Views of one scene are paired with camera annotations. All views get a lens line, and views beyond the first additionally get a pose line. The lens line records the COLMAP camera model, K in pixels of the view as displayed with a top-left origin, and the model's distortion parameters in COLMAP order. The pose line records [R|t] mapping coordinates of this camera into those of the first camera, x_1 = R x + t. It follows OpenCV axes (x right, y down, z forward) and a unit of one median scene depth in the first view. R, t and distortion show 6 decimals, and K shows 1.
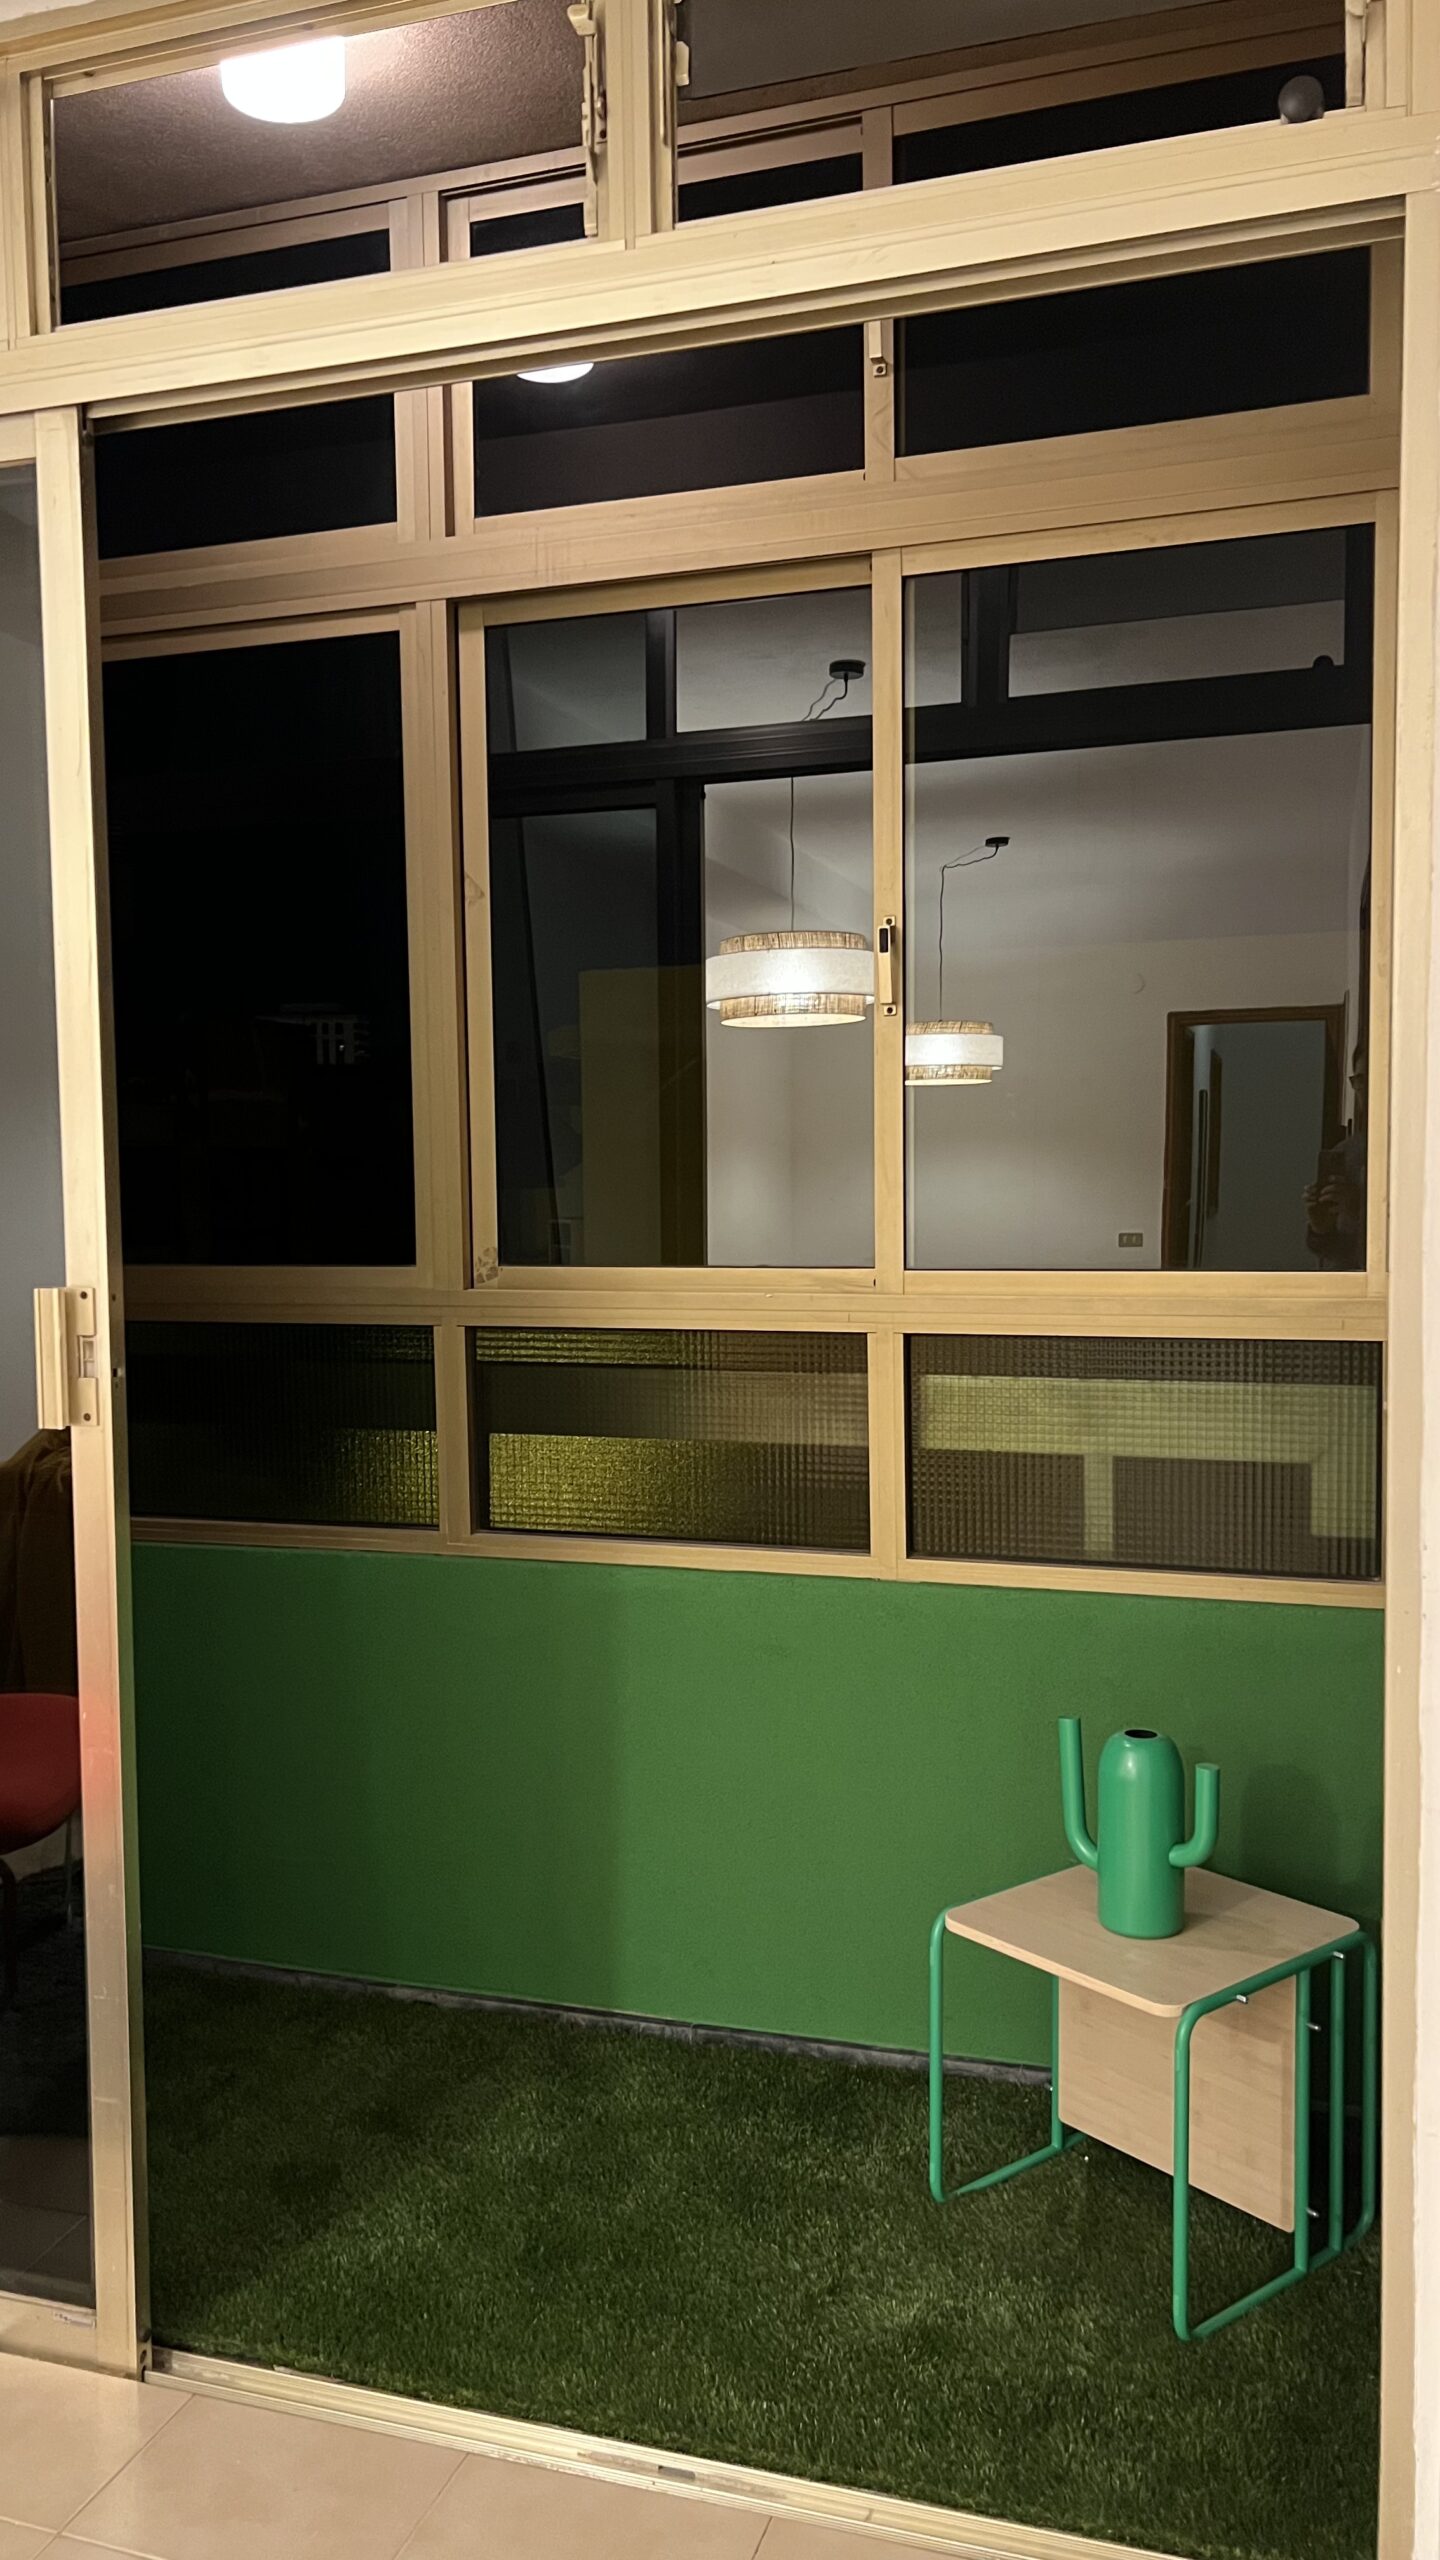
lens RADIAL K [[1954.4, 0, 705.9], [0, 1954.4, 1281.6], [0, 0, 1]] dist [0.054526, -0.042423]
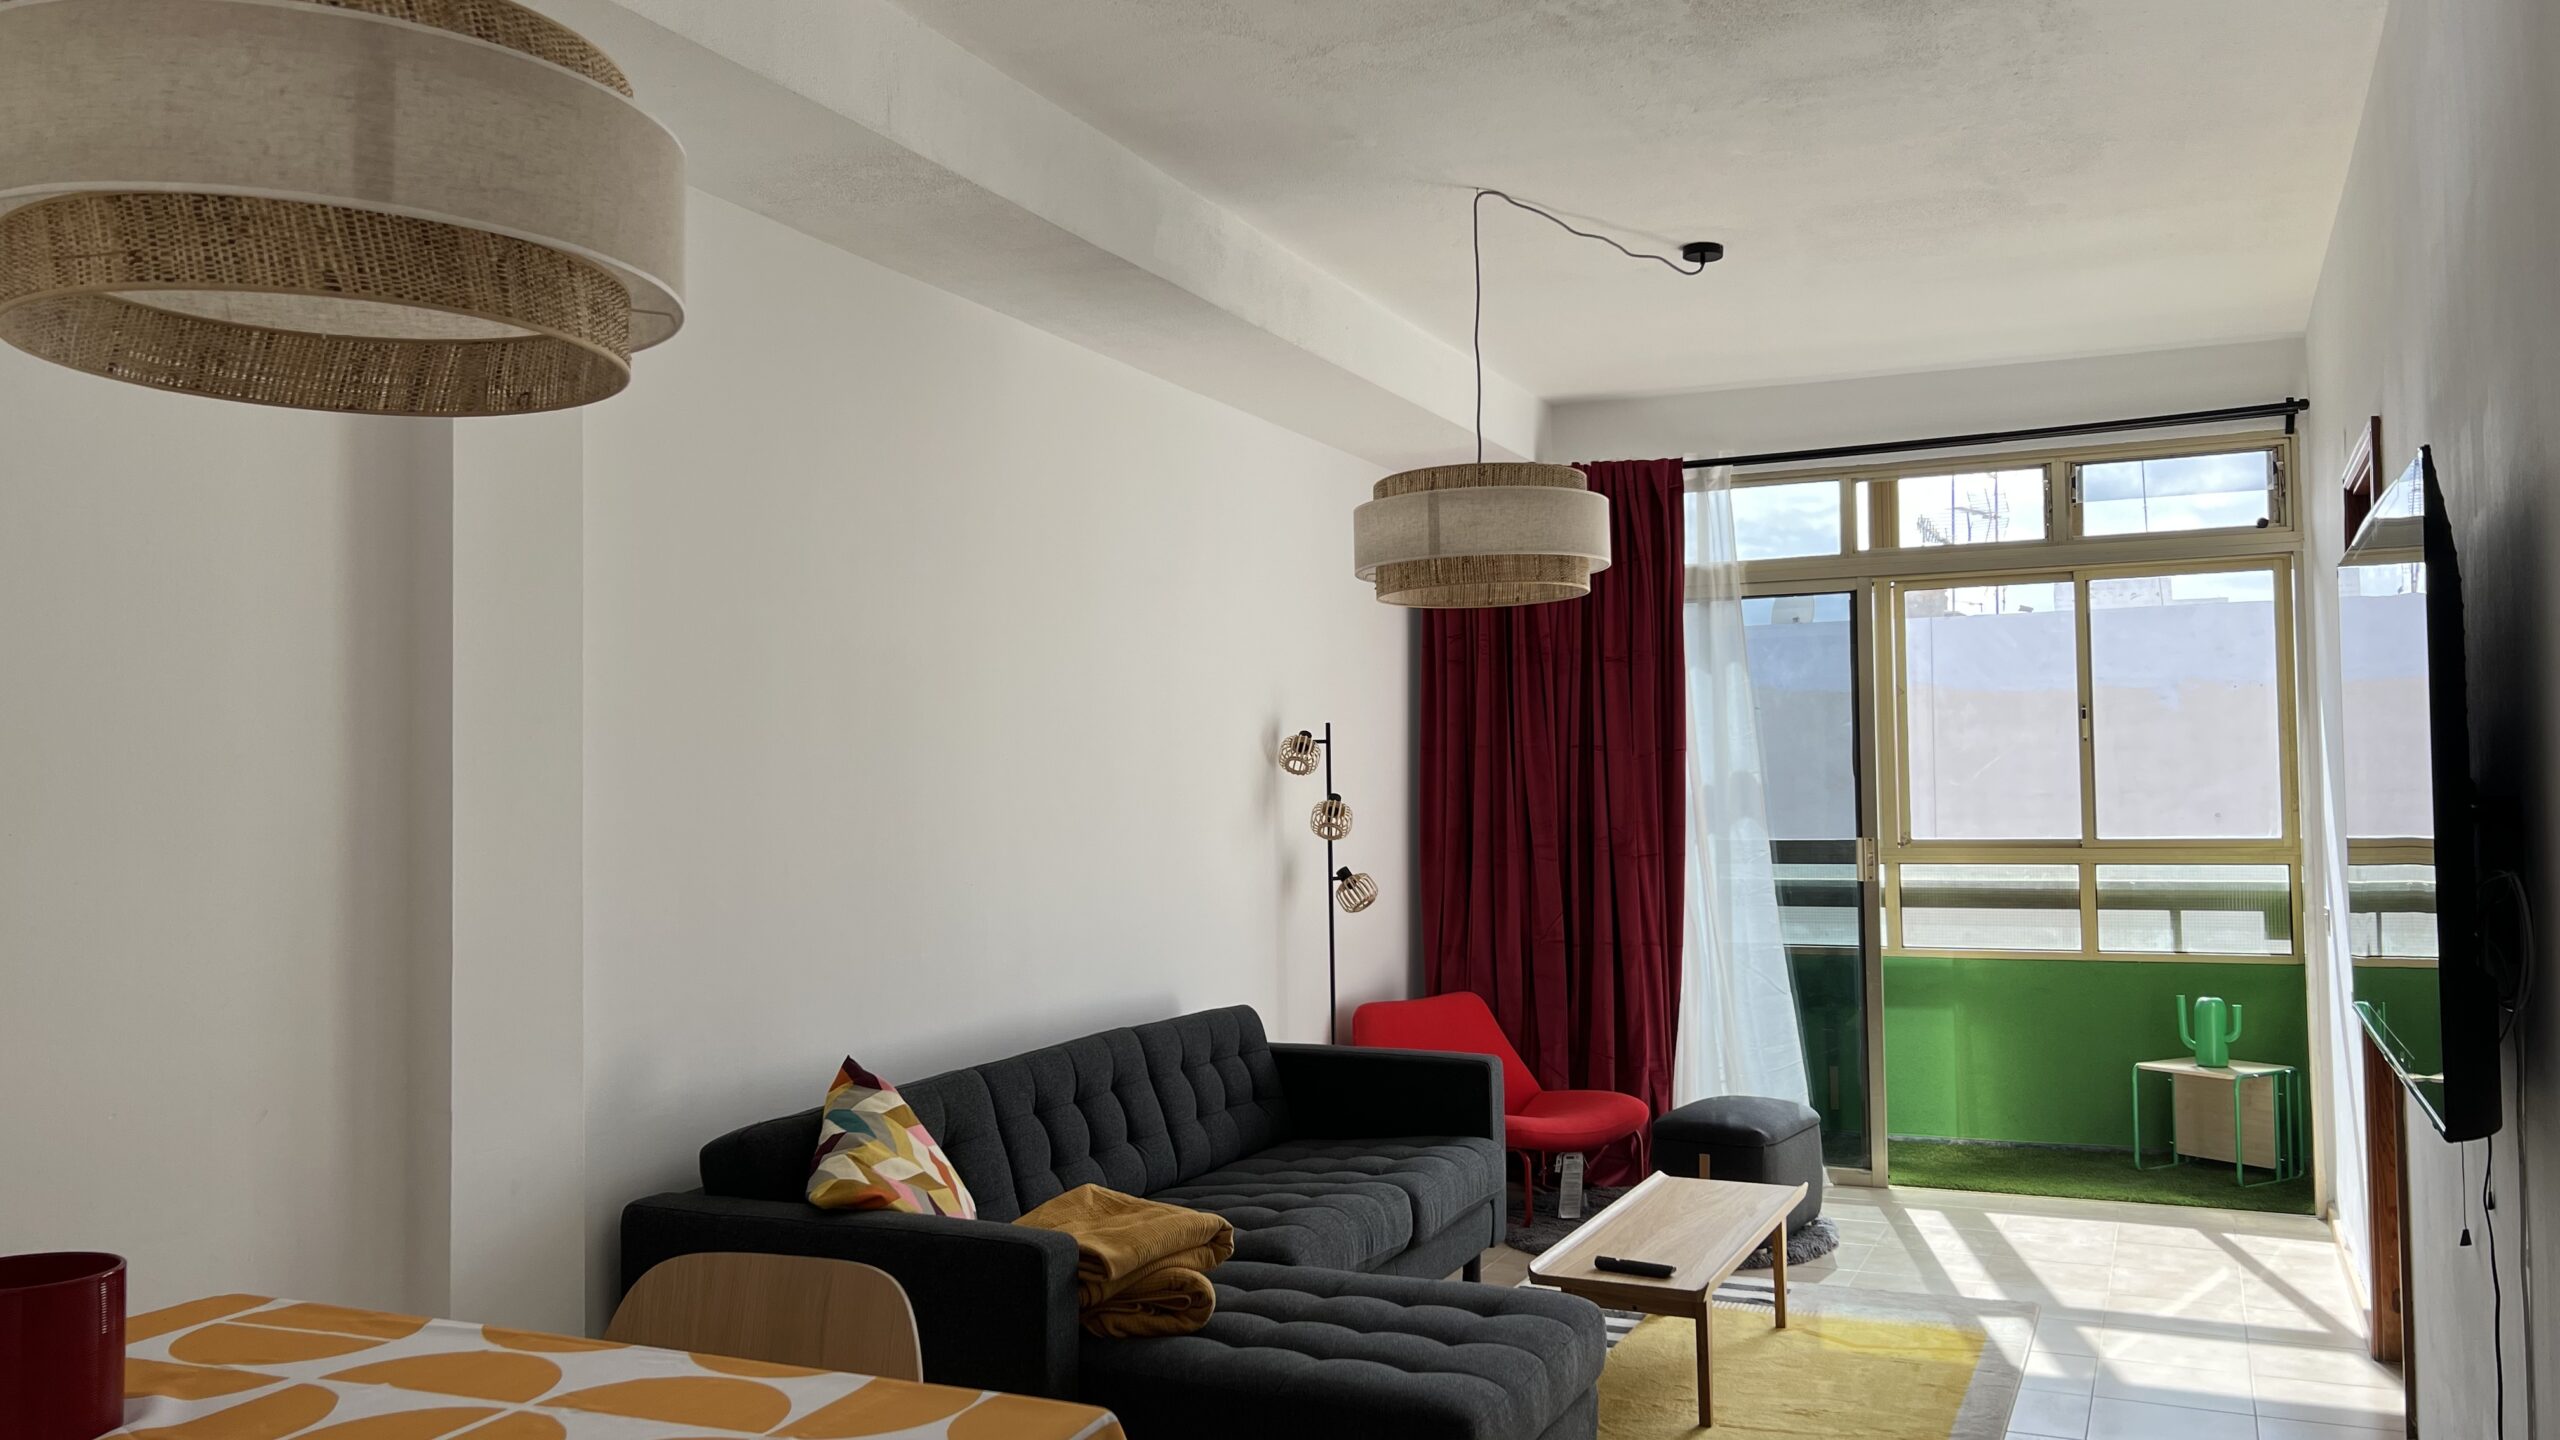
lens RADIAL K [[1954.4, 0, 1279.5], [0, 1954.4, 713.7], [0, 0, 1]] dist [0.054526, -0.042423]
pose [[0.993645, -0.010072, -0.112112, -0.706799], [-0.001037, 0.995128, -0.098590, 0.090474], [0.112559, 0.098079, 0.988793, -1.804498]]
